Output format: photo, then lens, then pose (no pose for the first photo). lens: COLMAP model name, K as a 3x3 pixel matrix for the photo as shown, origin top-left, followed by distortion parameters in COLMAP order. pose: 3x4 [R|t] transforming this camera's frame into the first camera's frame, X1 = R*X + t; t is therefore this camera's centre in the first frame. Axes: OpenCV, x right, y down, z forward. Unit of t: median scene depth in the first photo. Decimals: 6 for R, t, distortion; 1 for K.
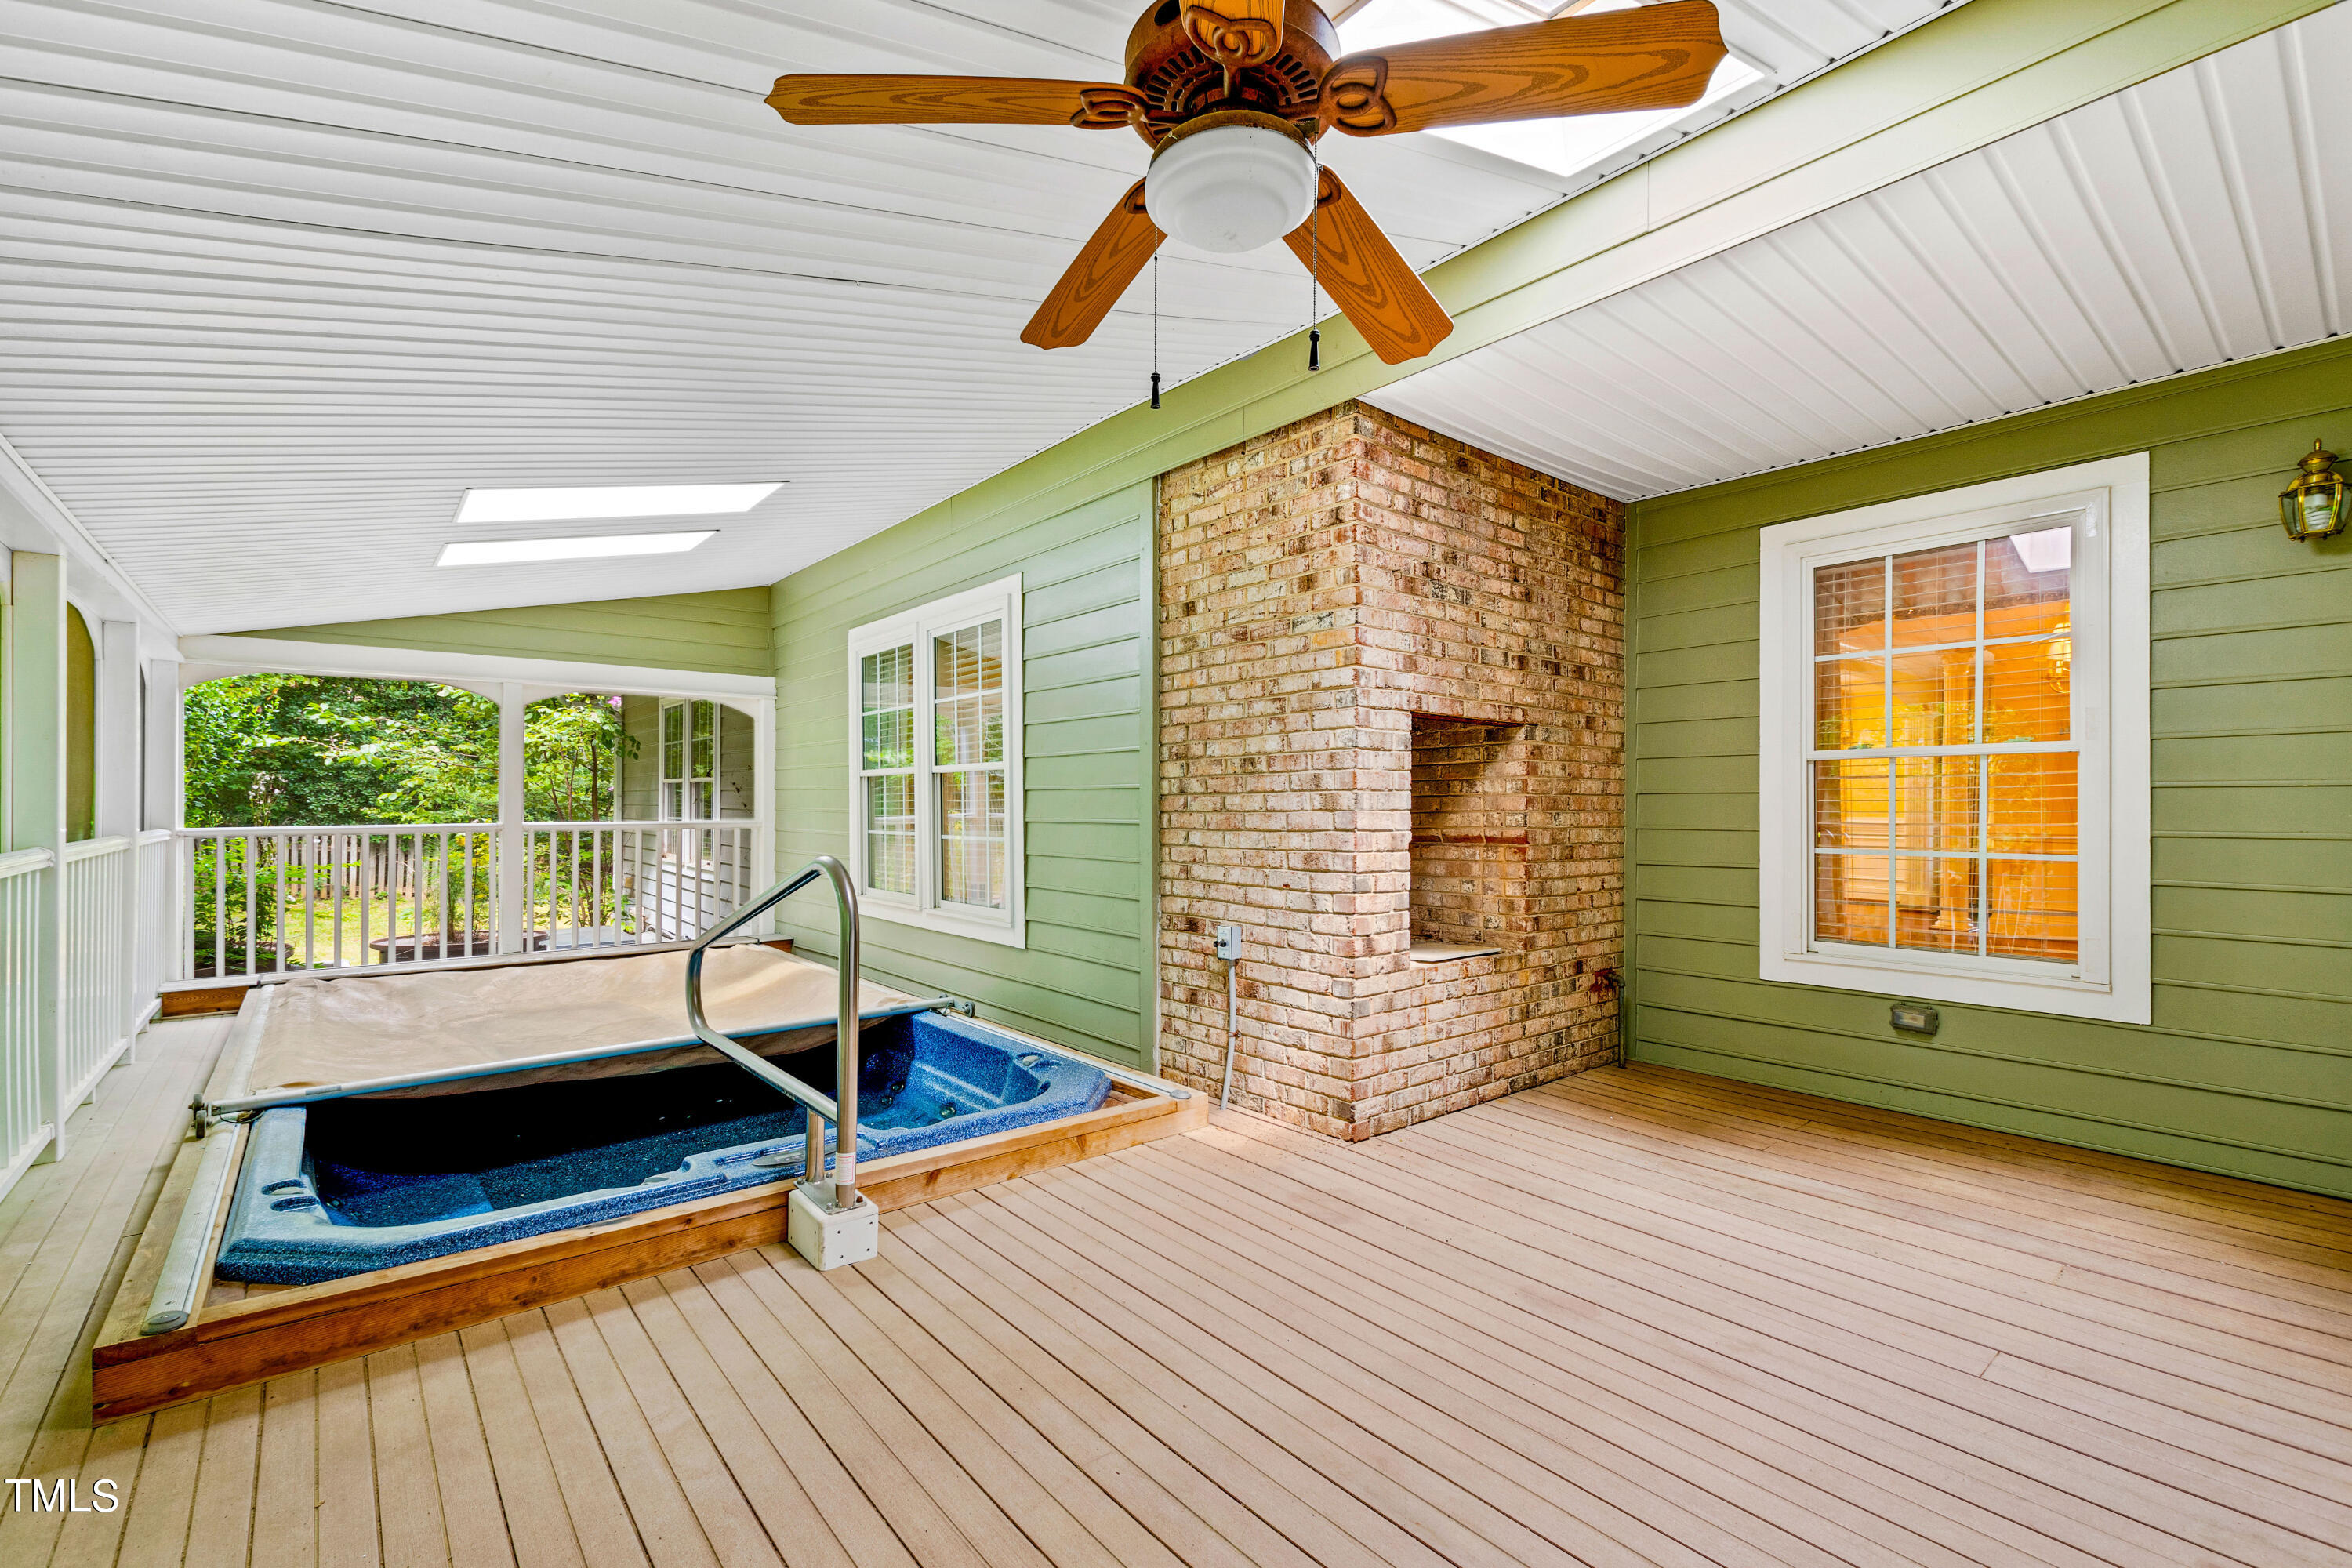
lens RADIAL K [[1034.2, 0, 1183.0], [0, 1034.2, 799.7], [0, 0, 1]] dist [-0.001229, -0.001225]
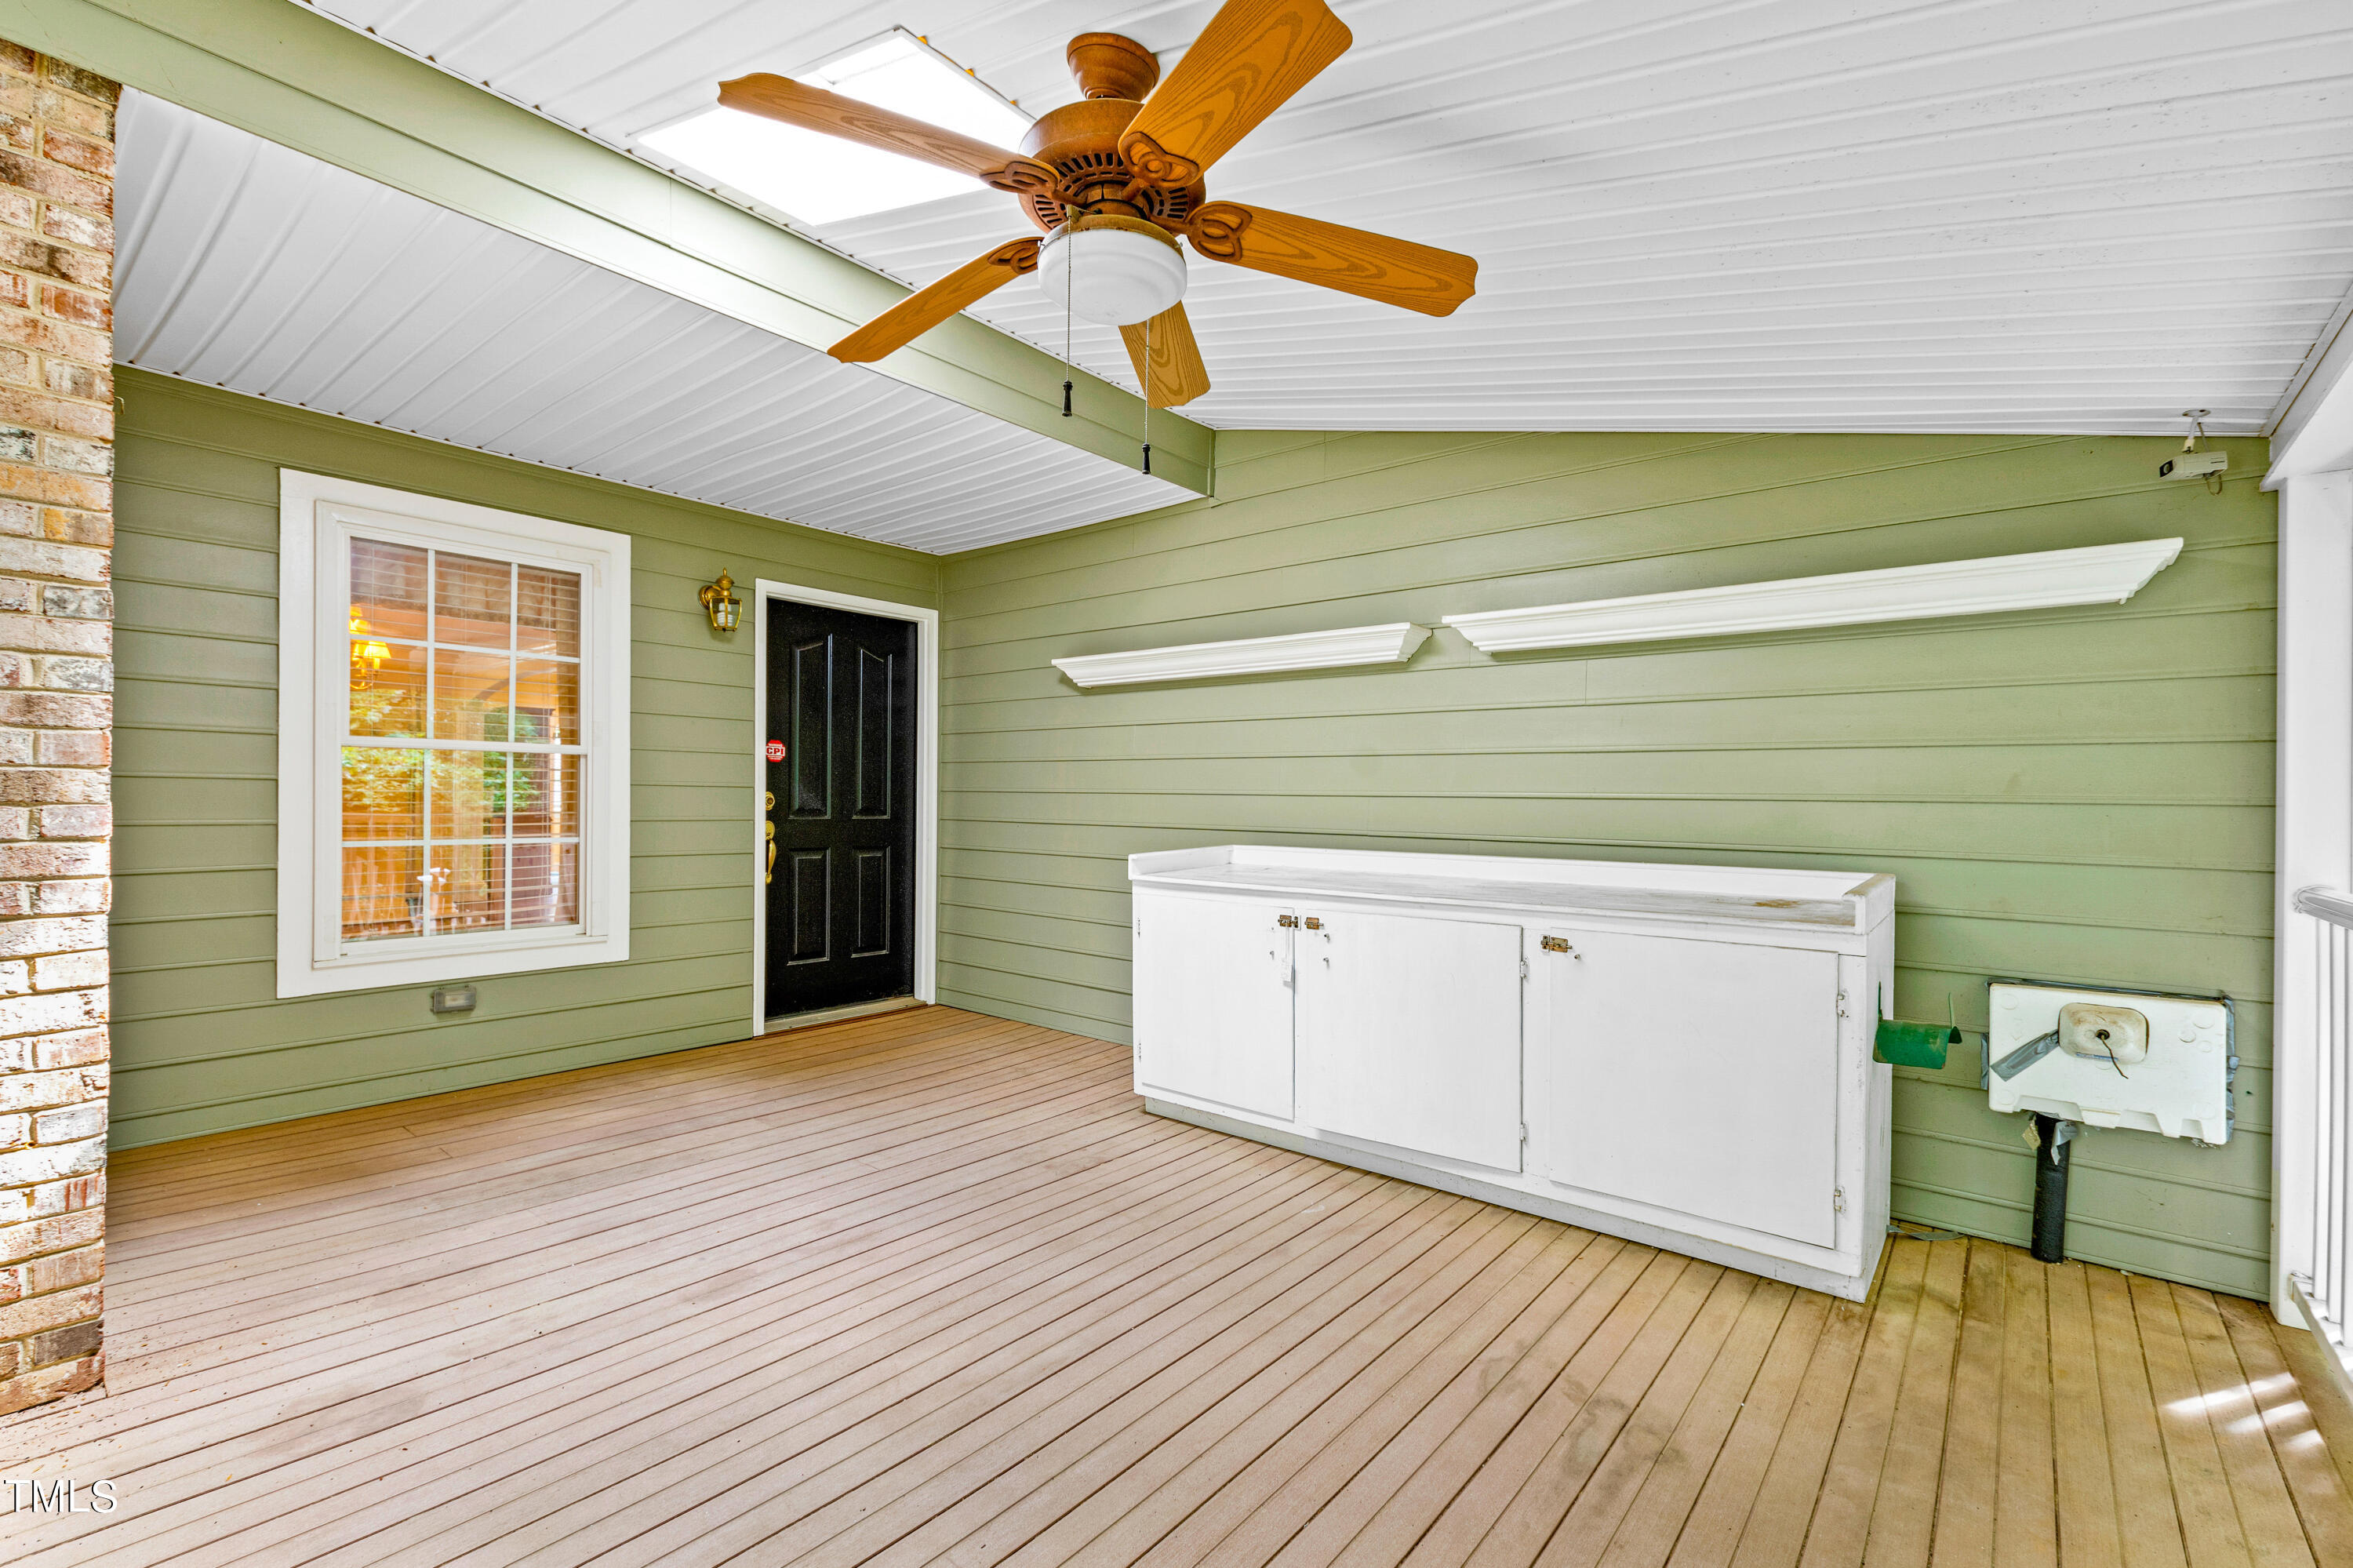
lens RADIAL K [[1034.7, 0, 1183.5], [0, 1034.7, 793.9], [0, 0, 1]] dist [-0.001229, -0.001225]
pose [[-0.200445, 0.005351, 0.979690, -0.504935], [-0.015397, 0.999844, -0.008611, 0.001158], [-0.979584, -0.016811, -0.200331, 0.525967]]
